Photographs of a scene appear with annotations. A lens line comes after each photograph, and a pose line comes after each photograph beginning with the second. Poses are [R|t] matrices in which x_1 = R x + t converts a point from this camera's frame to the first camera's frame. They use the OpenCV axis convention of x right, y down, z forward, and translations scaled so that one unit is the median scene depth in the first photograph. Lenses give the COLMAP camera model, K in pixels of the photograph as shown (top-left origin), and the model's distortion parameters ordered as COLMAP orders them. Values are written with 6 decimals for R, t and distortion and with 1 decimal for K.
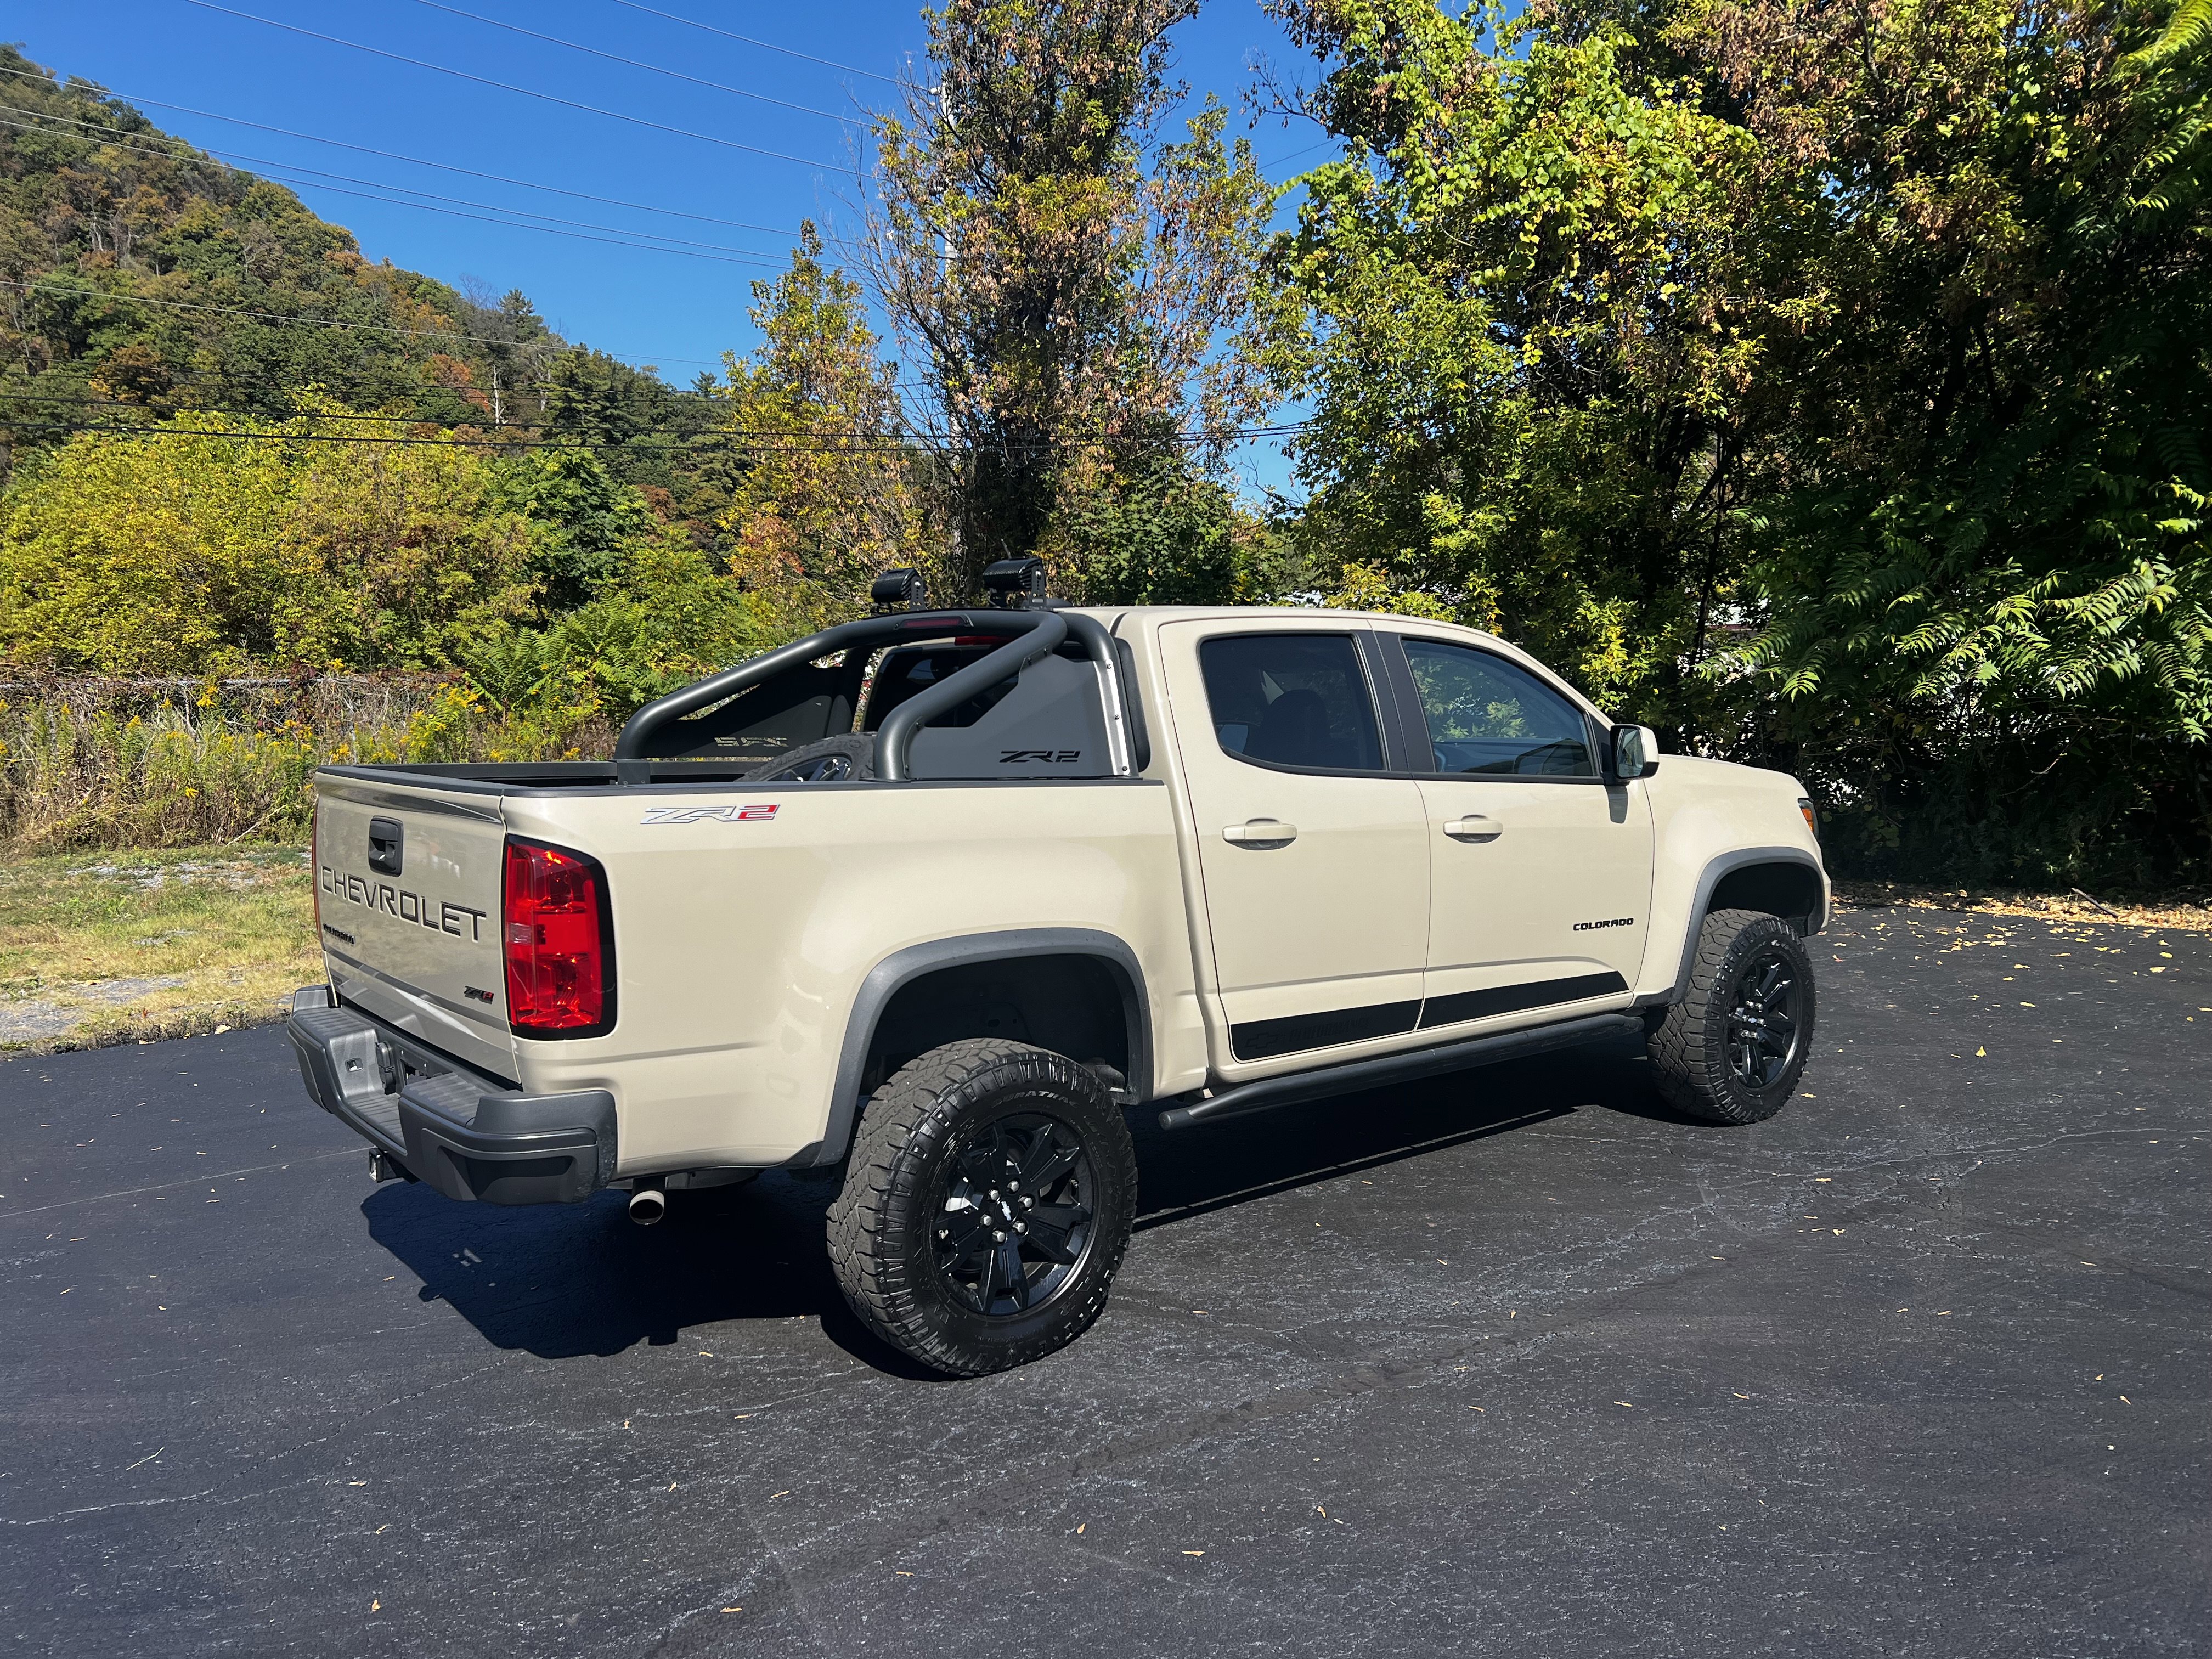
lens RADIAL K [[1662.0, 0, 1100.7], [0, 1662.0, 830.0], [0, 0, 1]] dist [0.053546, -0.061121]
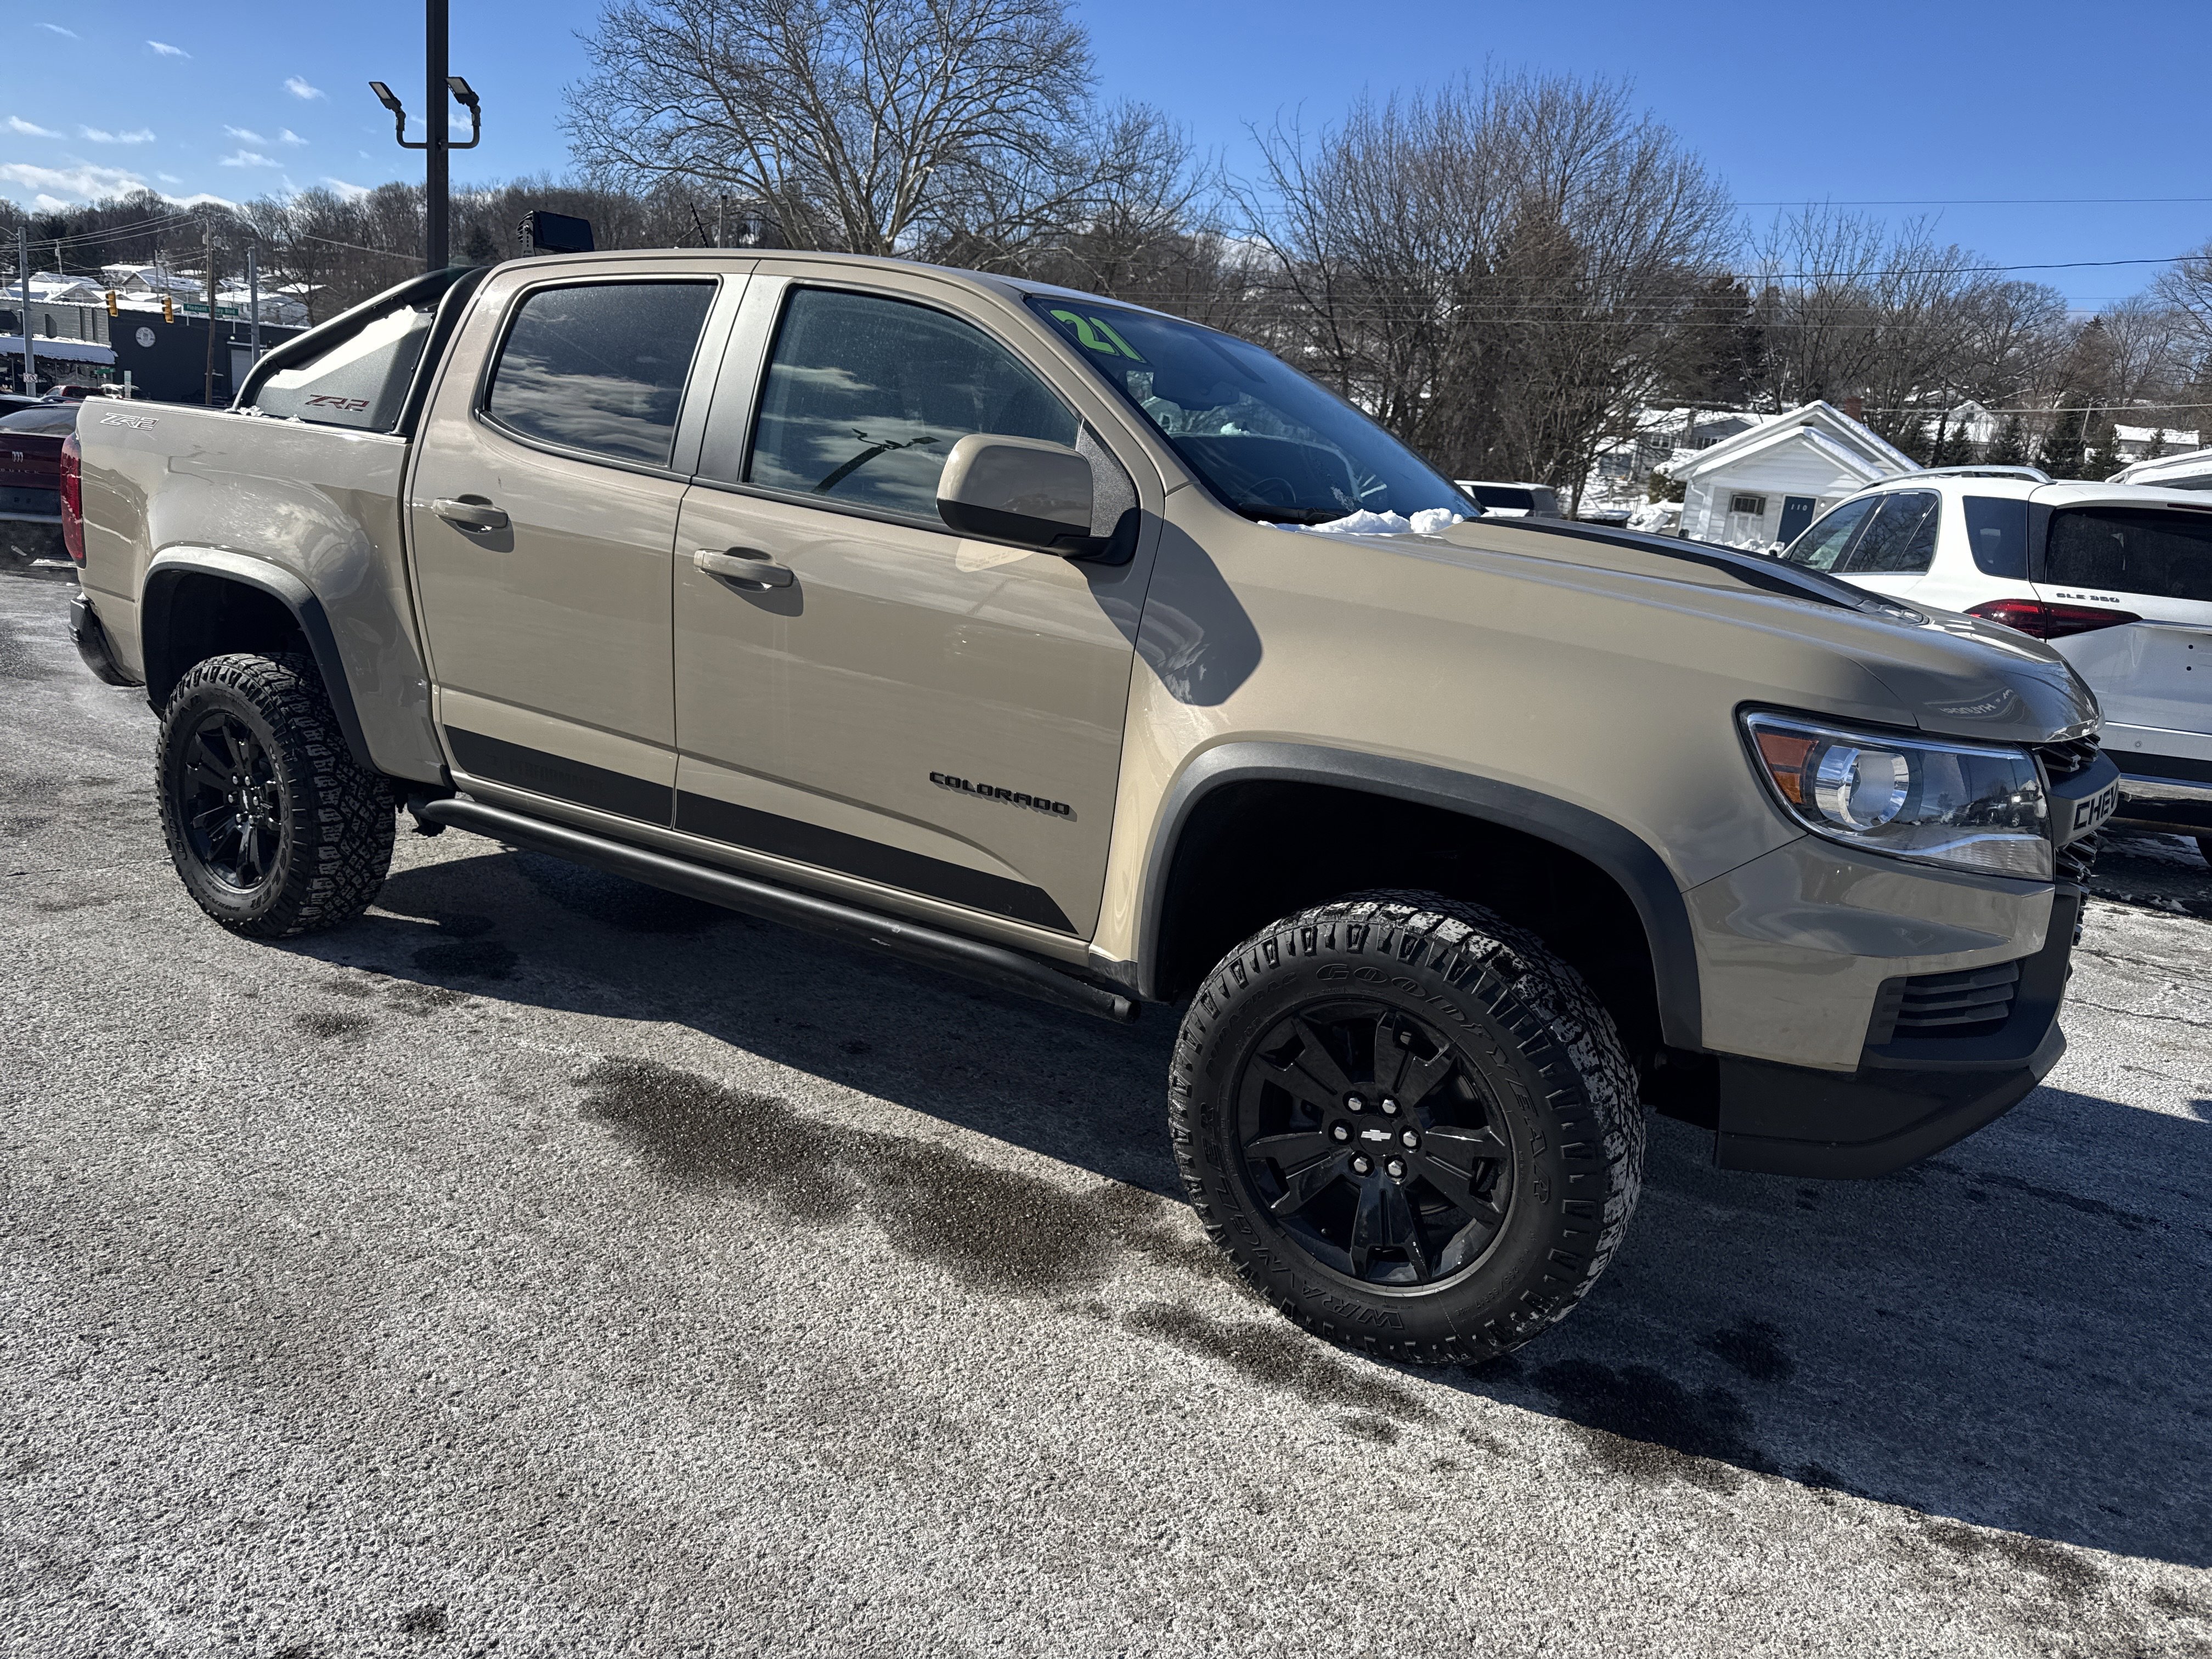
lens RADIAL K [[1558.3, 0, 1115.7], [0, 1558.3, 817.2], [0, 0, 1]] dist [0.042900, -0.031454]
pose [[0.318278, 0.235625, -0.918248, 0.818029], [-0.156970, 0.968347, 0.194072, -0.046351], [0.934912, 0.082368, 0.345189, 0.868353]]
